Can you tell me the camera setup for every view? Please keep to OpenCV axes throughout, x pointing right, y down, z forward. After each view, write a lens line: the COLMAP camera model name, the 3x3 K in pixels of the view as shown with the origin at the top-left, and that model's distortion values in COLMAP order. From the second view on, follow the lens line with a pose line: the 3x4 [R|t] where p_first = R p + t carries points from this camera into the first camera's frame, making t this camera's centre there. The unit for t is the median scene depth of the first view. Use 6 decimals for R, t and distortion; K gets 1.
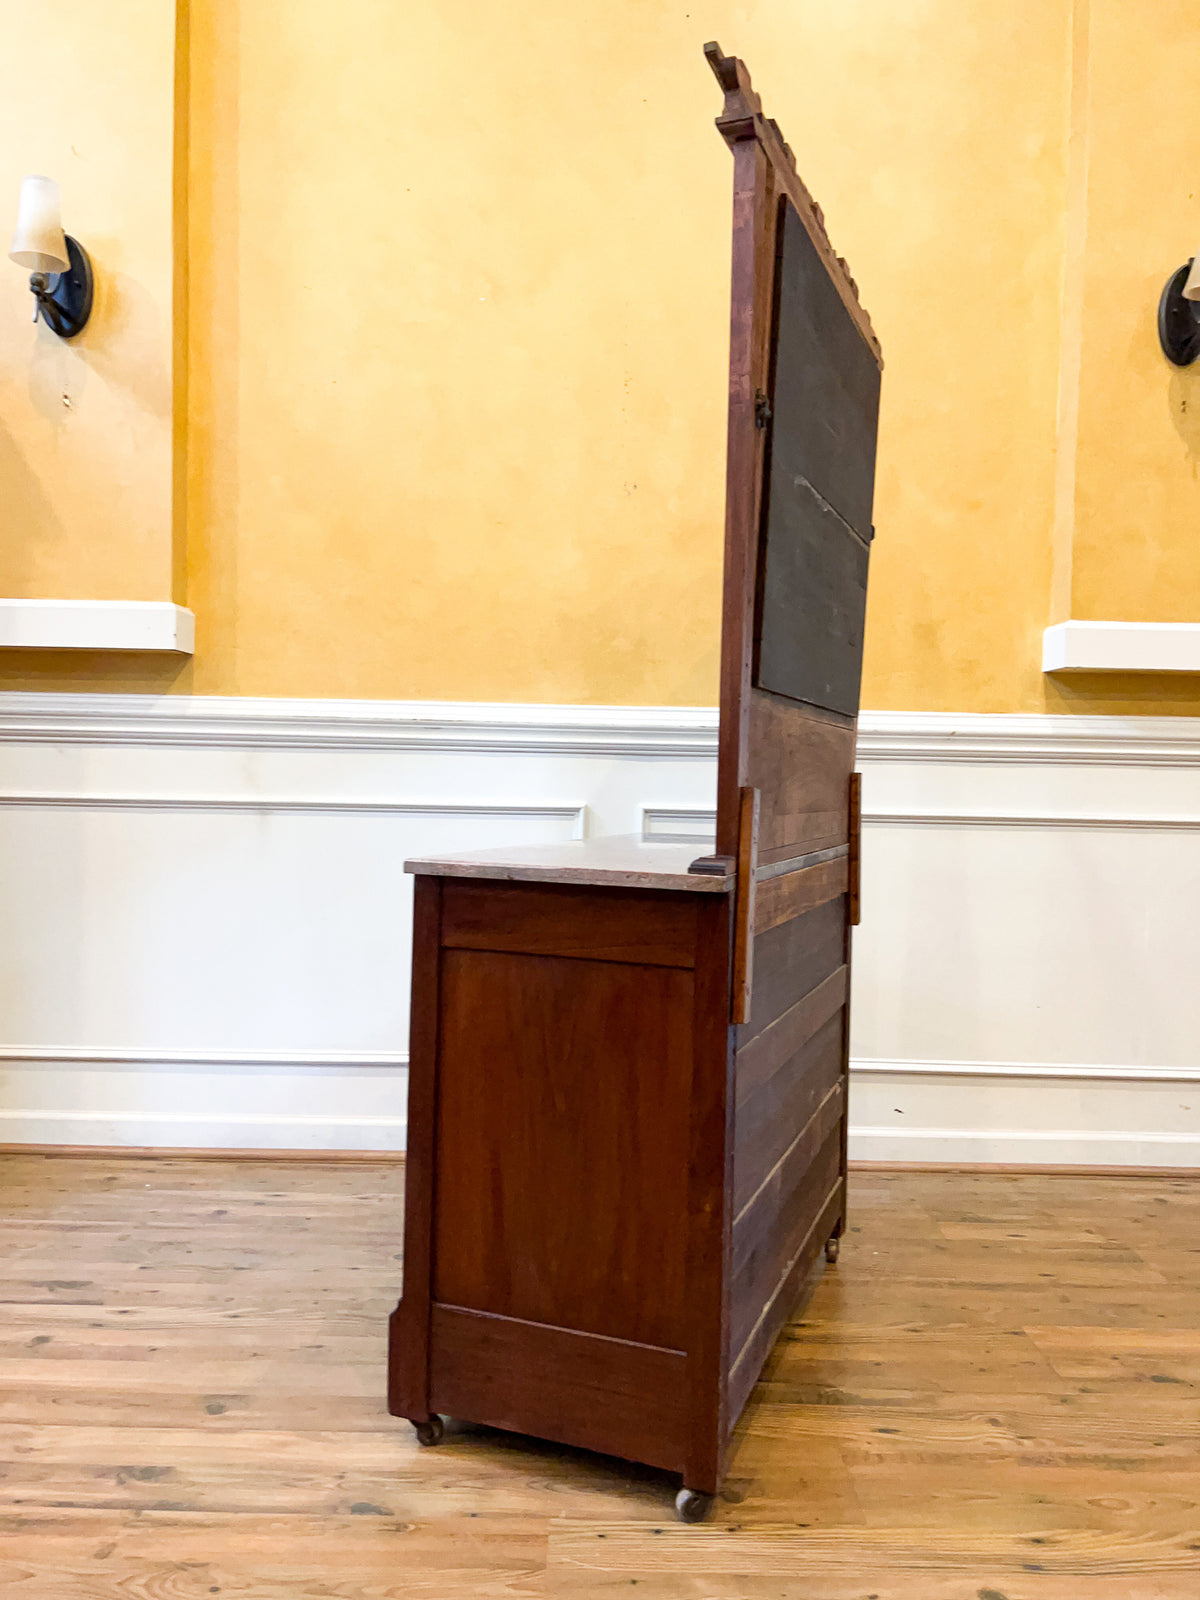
lens RADIAL K [[1201.2, 0, 596.5], [0, 1201.2, 805.9], [0, 0, 1]] dist [0.046866, -0.064545]
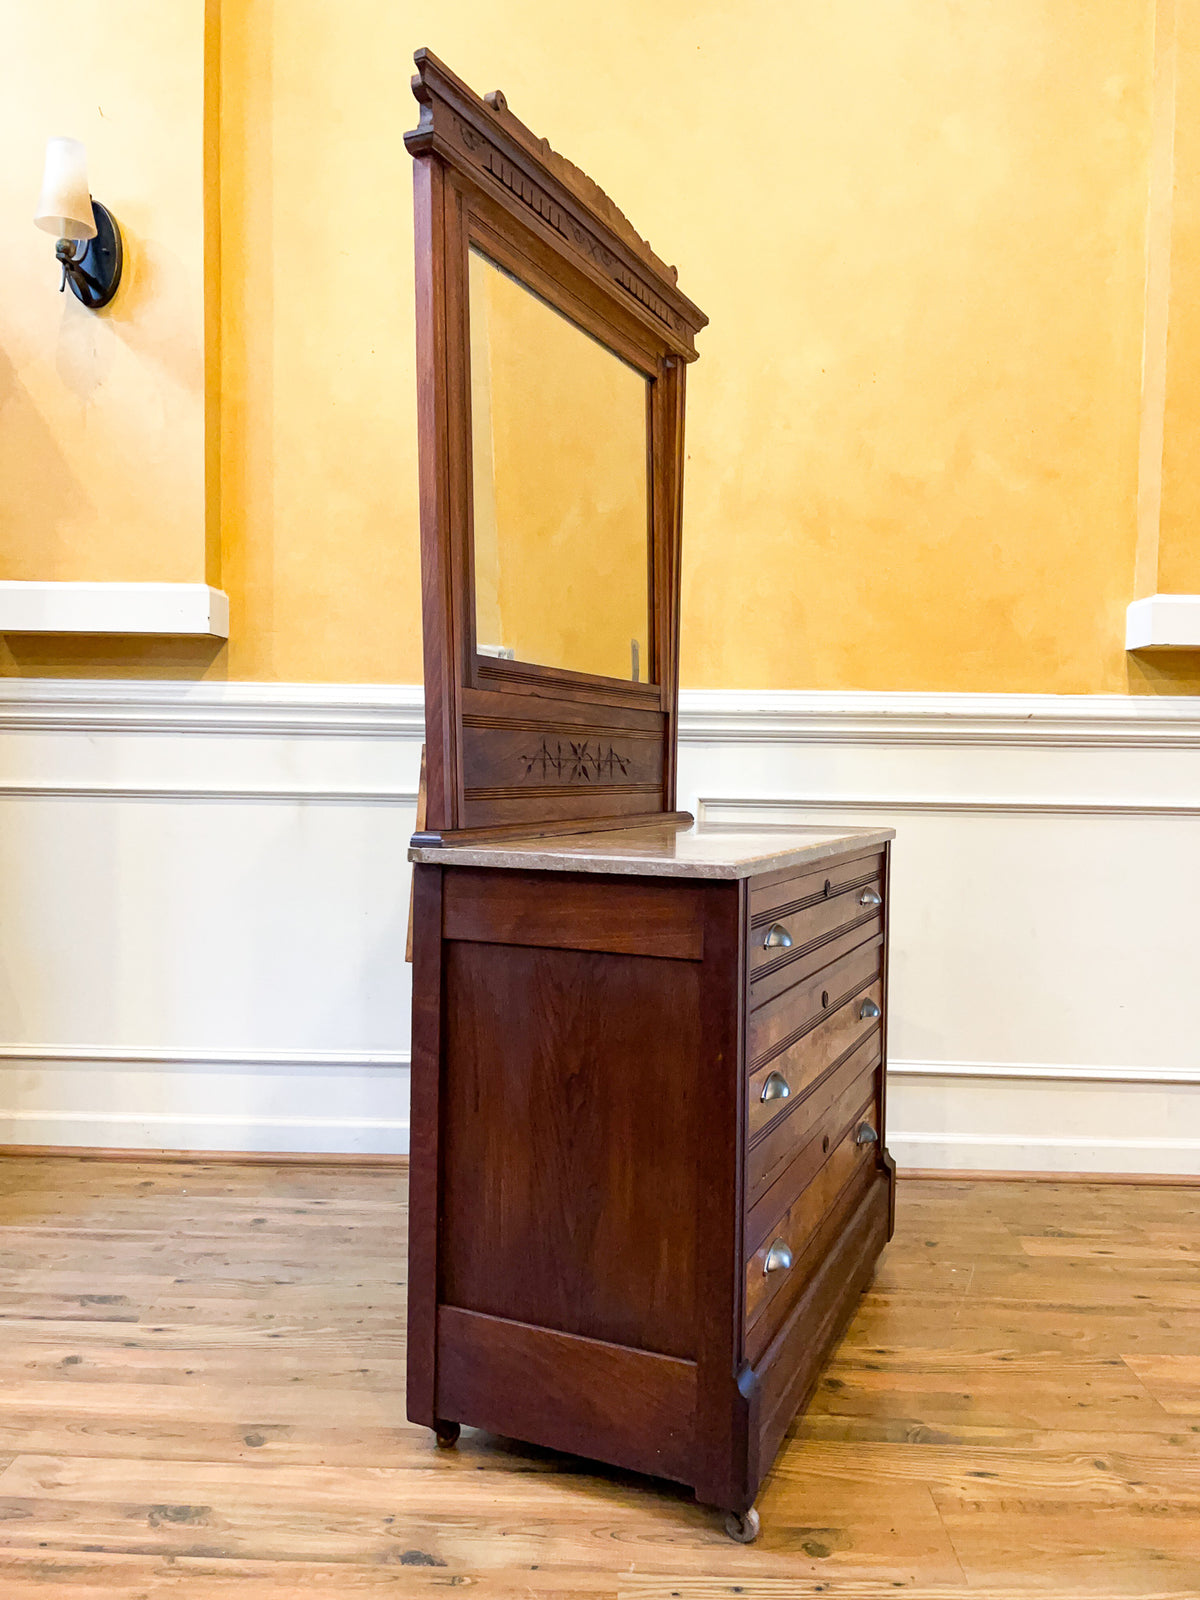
lens RADIAL K [[1201.2, 0, 596.5], [0, 1201.2, 805.9], [0, 0, 1]] dist [0.046866, -0.064545]
pose [[0.999571, -0.003862, -0.029021, -0.018980], [0.004047, 0.999972, 0.006335, 0.003613], [0.028996, -0.006449, 0.999559, 0.066773]]
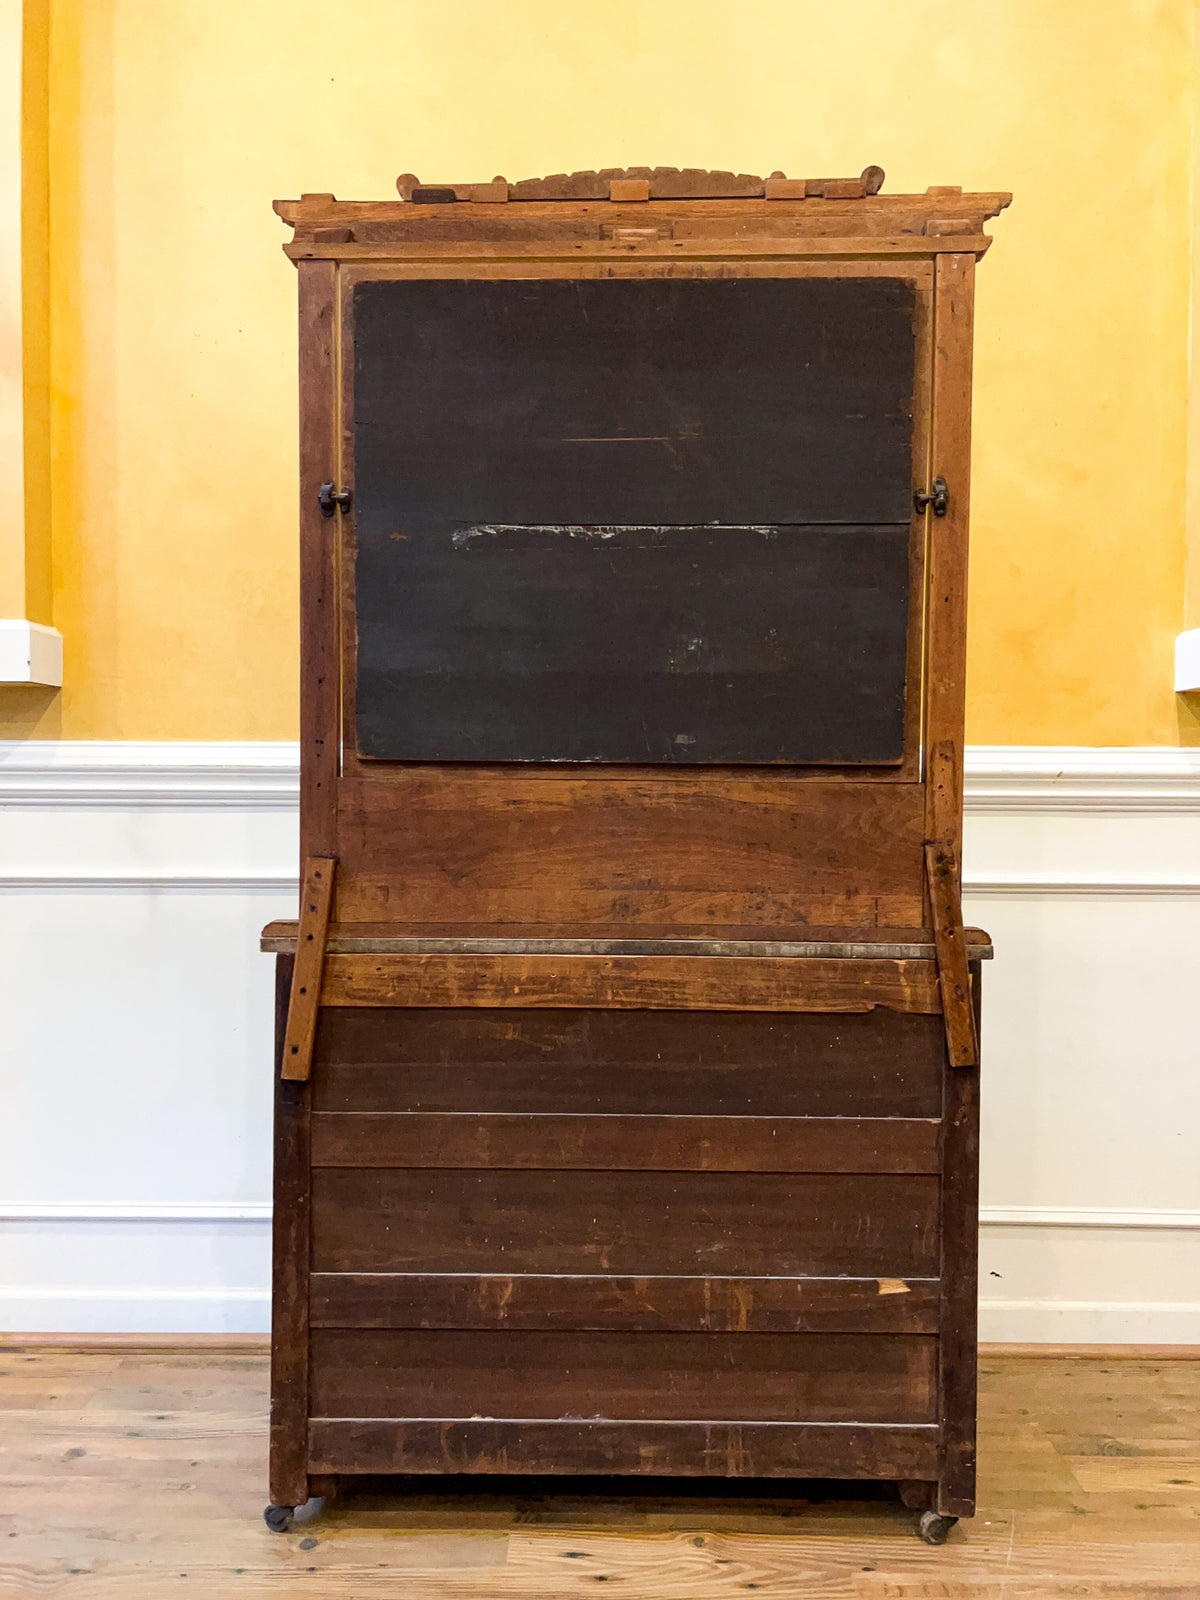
lens RADIAL K [[1201.2, 0, 596.5], [0, 1201.2, 805.9], [0, 0, 1]] dist [0.046866, -0.064545]
pose [[0.999796, -0.015736, -0.012652, 0.021036], [0.015514, 0.999728, -0.017430, -0.042747], [0.012923, 0.017230, 0.999768, 0.323636]]
